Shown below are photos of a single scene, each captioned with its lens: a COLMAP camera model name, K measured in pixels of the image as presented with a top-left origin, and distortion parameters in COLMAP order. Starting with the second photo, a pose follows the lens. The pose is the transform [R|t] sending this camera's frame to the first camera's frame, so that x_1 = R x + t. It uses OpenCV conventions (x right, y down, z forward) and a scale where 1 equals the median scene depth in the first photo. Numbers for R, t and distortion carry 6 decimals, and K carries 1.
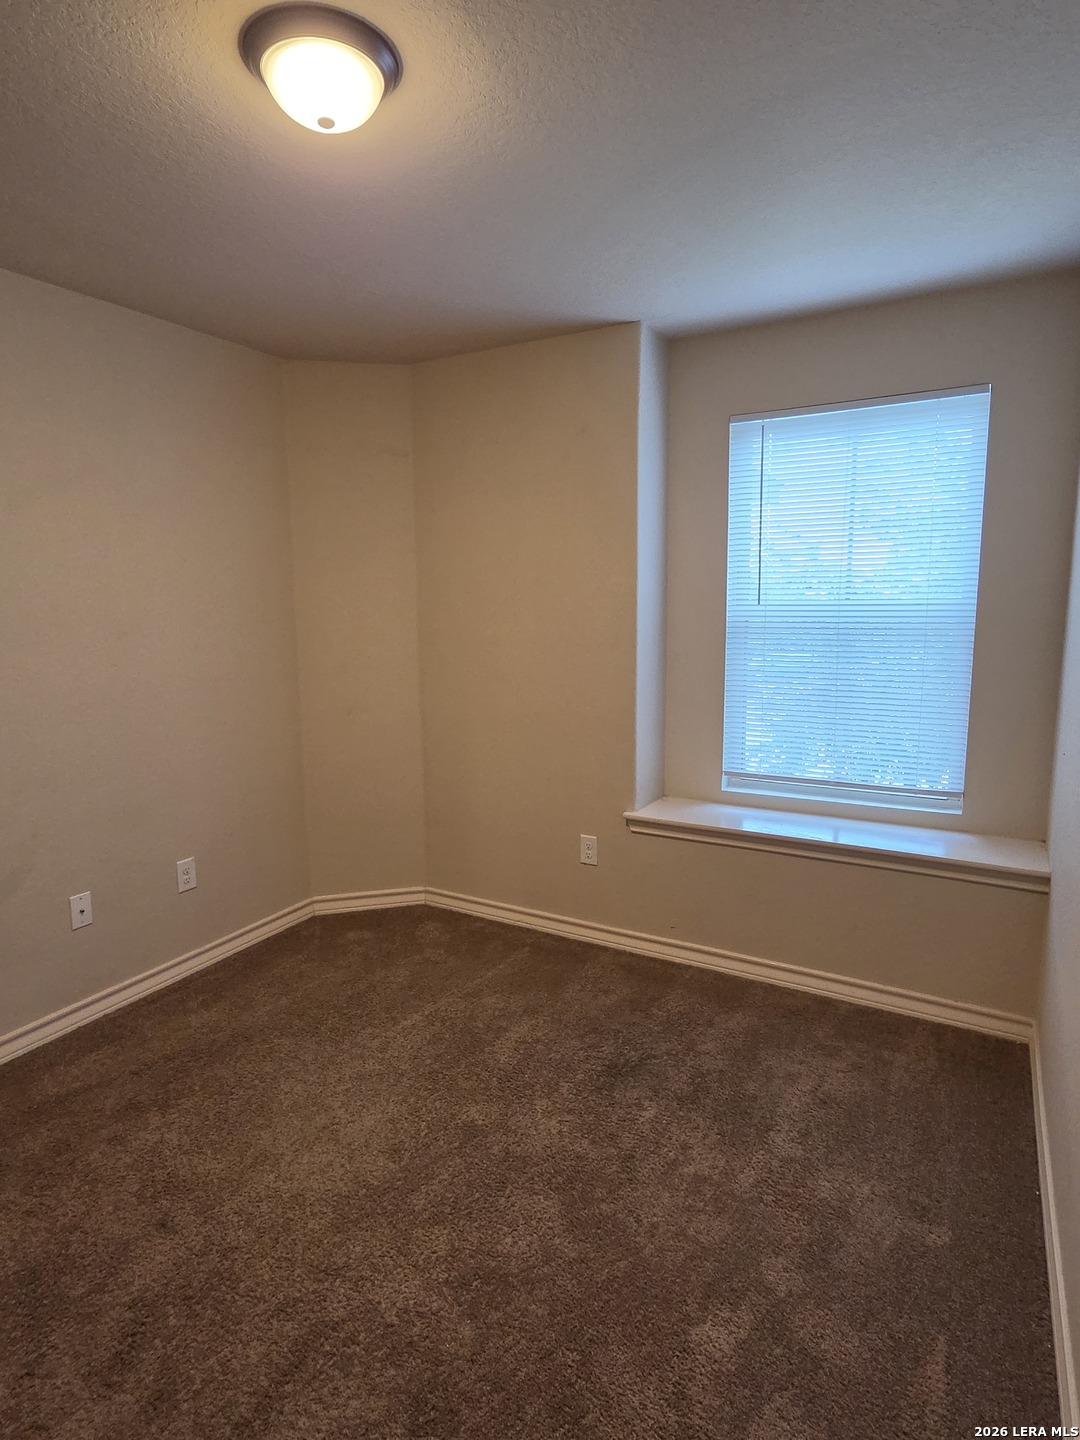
lens RADIAL K [[777.7, 0, 550.3], [0, 777.7, 717.3], [0, 0, 1]] dist [-0.010492, 0.001447]
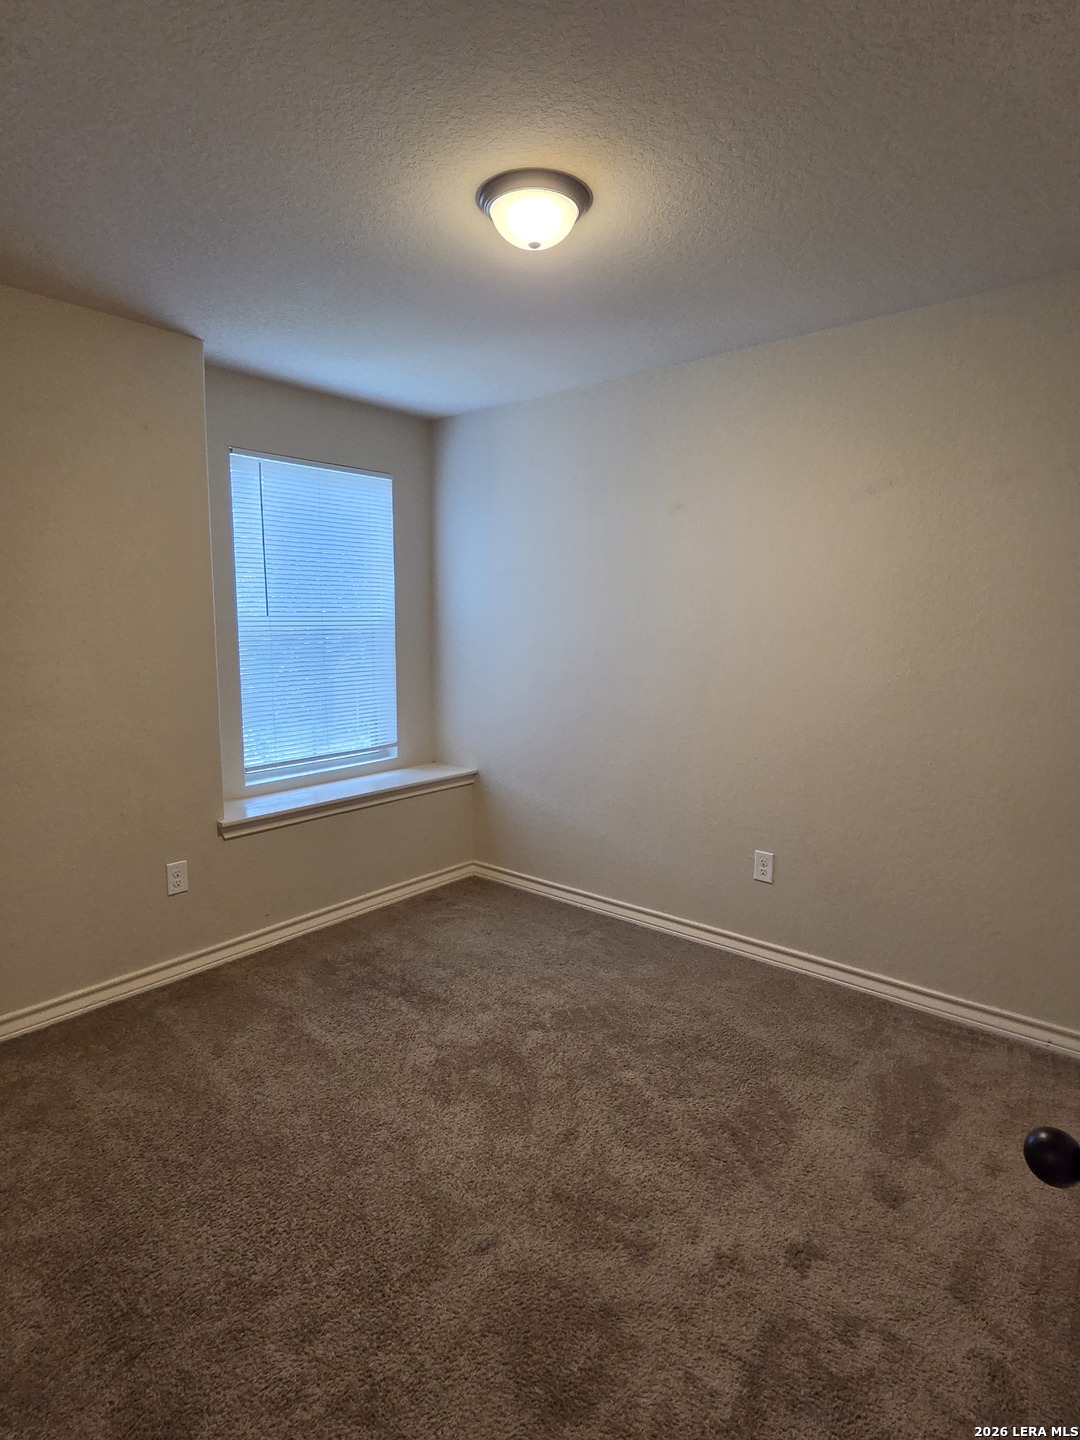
lens RADIAL K [[777.7, 0, 550.3], [0, 777.7, 717.3], [0, 0, 1]] dist [-0.010492, 0.001447]
pose [[0.173477, -0.116011, 0.977981, -0.870841], [0.148125, 0.984815, 0.090547, -0.041562], [-0.973635, 0.129155, 0.188027, 0.423537]]
